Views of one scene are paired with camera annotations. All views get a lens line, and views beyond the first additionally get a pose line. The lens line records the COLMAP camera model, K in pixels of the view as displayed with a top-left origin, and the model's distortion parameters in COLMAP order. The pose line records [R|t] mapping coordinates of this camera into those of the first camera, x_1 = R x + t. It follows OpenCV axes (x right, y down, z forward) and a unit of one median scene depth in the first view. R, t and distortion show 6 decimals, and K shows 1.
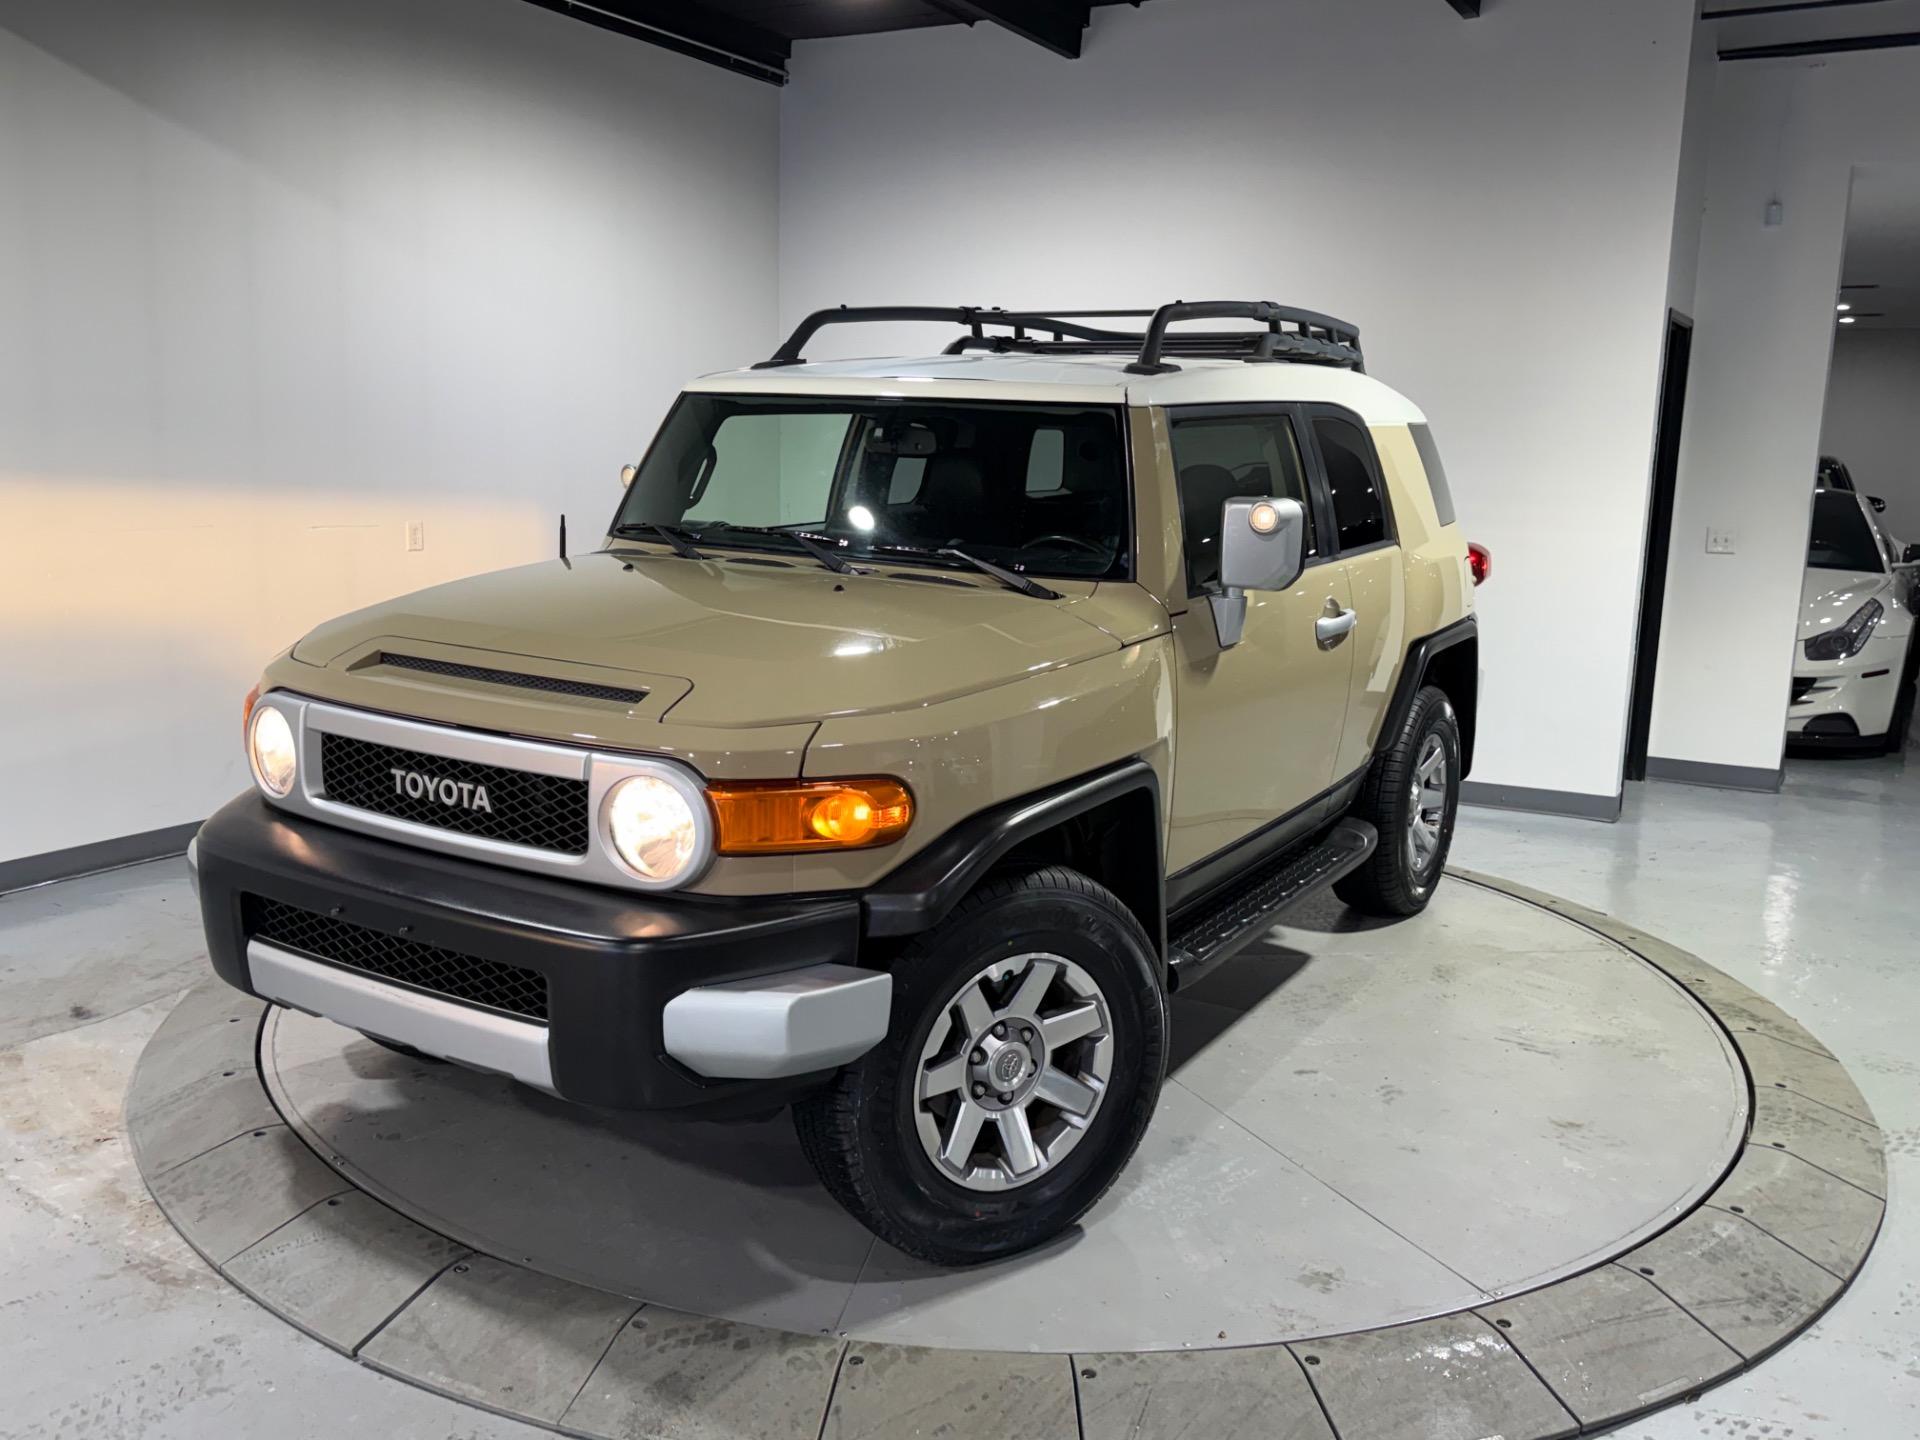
lens RADIAL K [[1608.5, 0, 960.0], [0, 1608.5, 720.0], [0, 0, 1]] dist [0.111313, -0.200128]
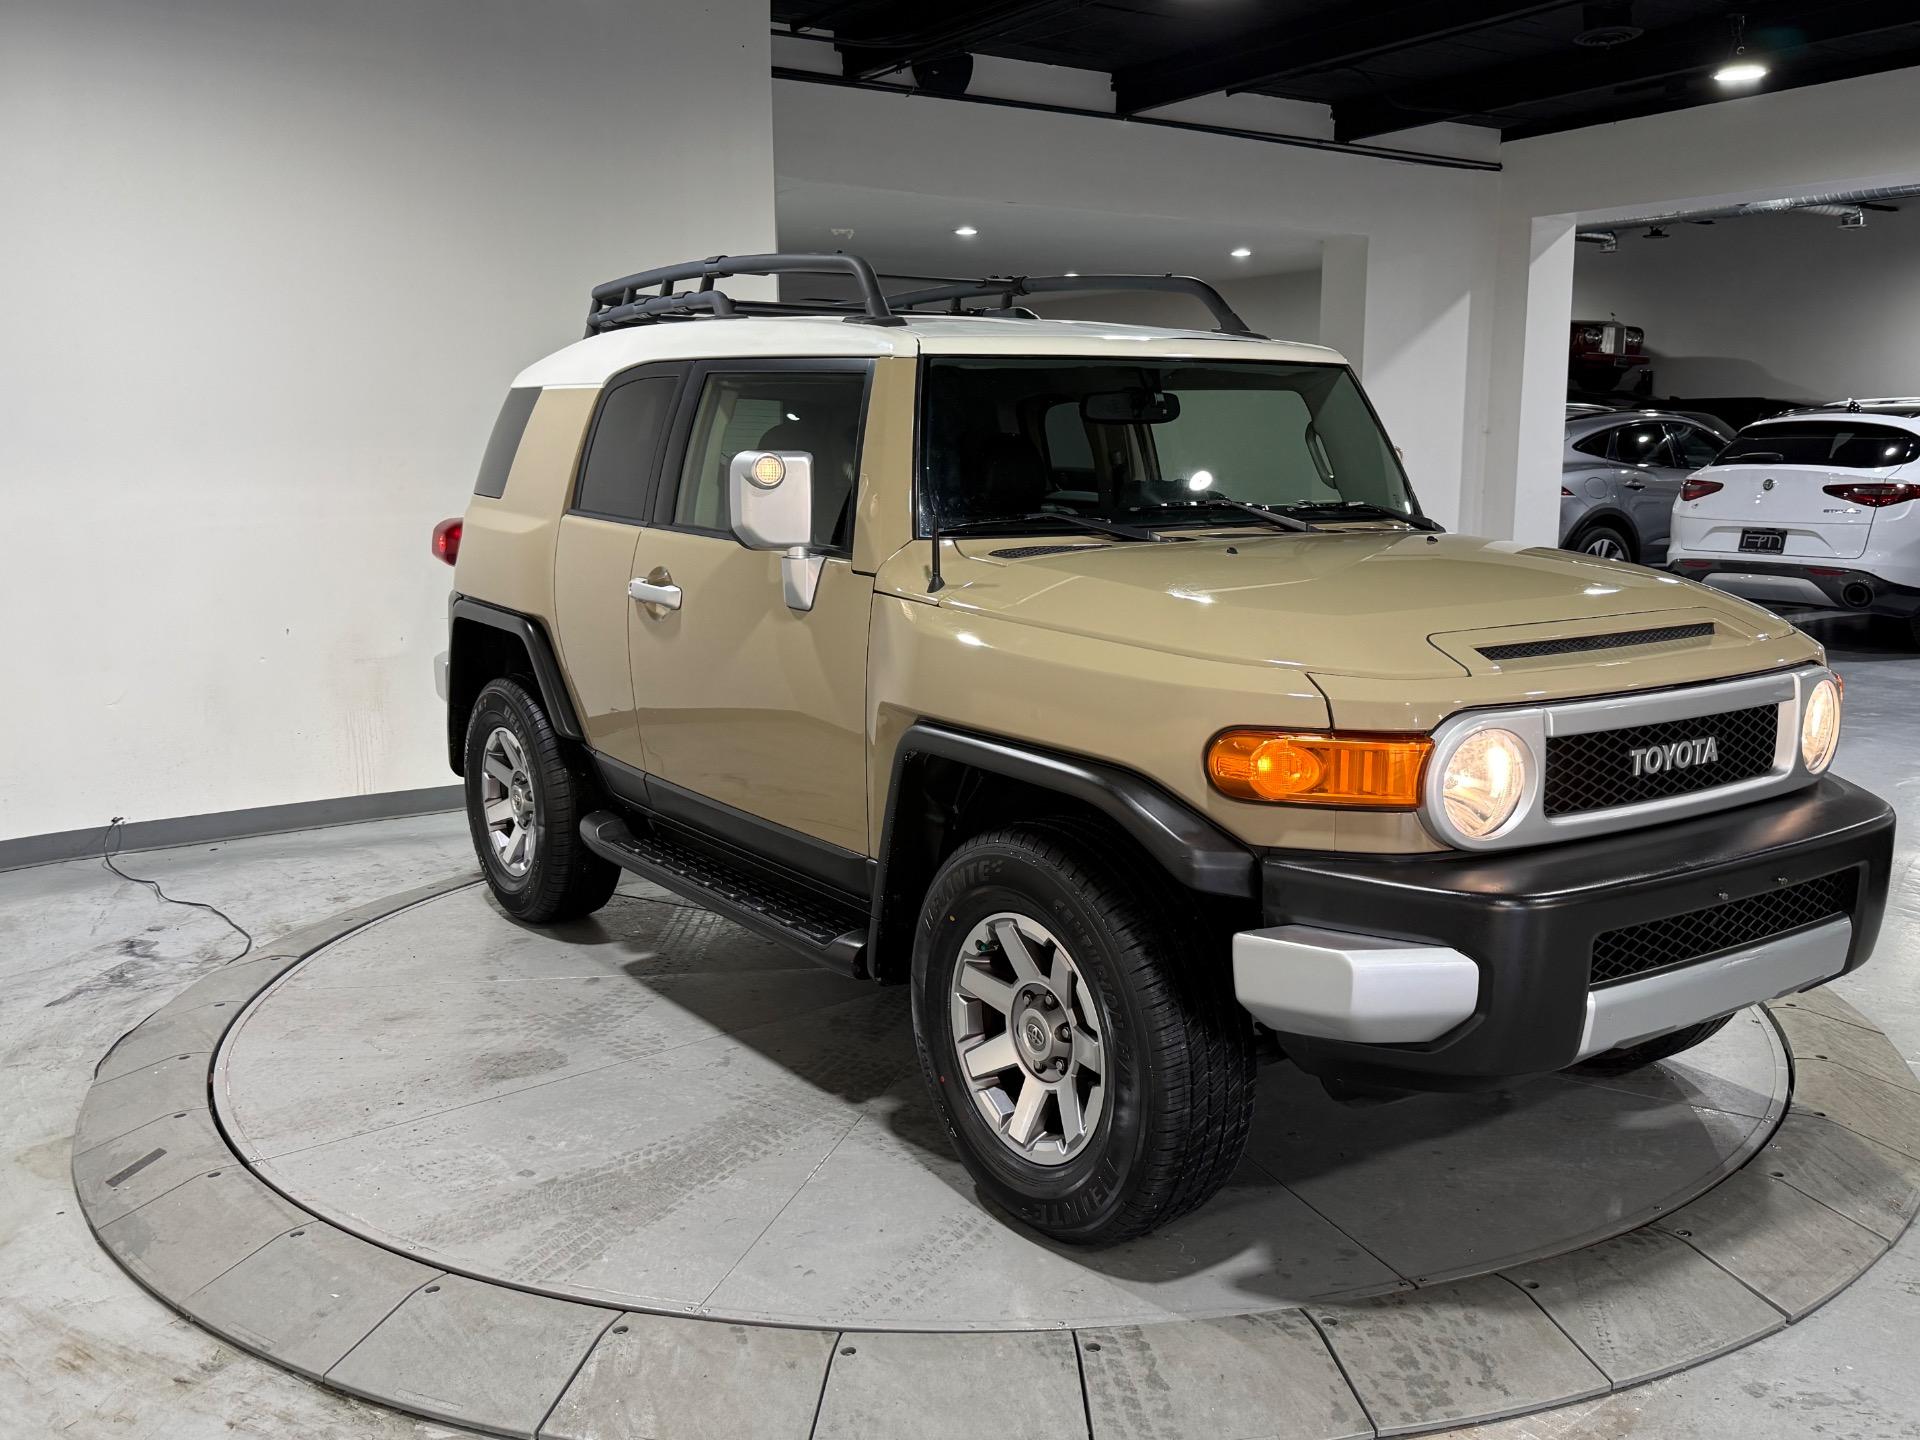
lens RADIAL K [[1608.5, 0, 960.0], [0, 1608.5, 720.0], [0, 0, 1]] dist [0.111313, -0.200128]
pose [[0.425511, -0.187728, 0.885268, -1.250332], [0.179811, 0.976280, 0.120601, -0.157284], [-0.886910, 0.107864, 0.449173, 0.871599]]
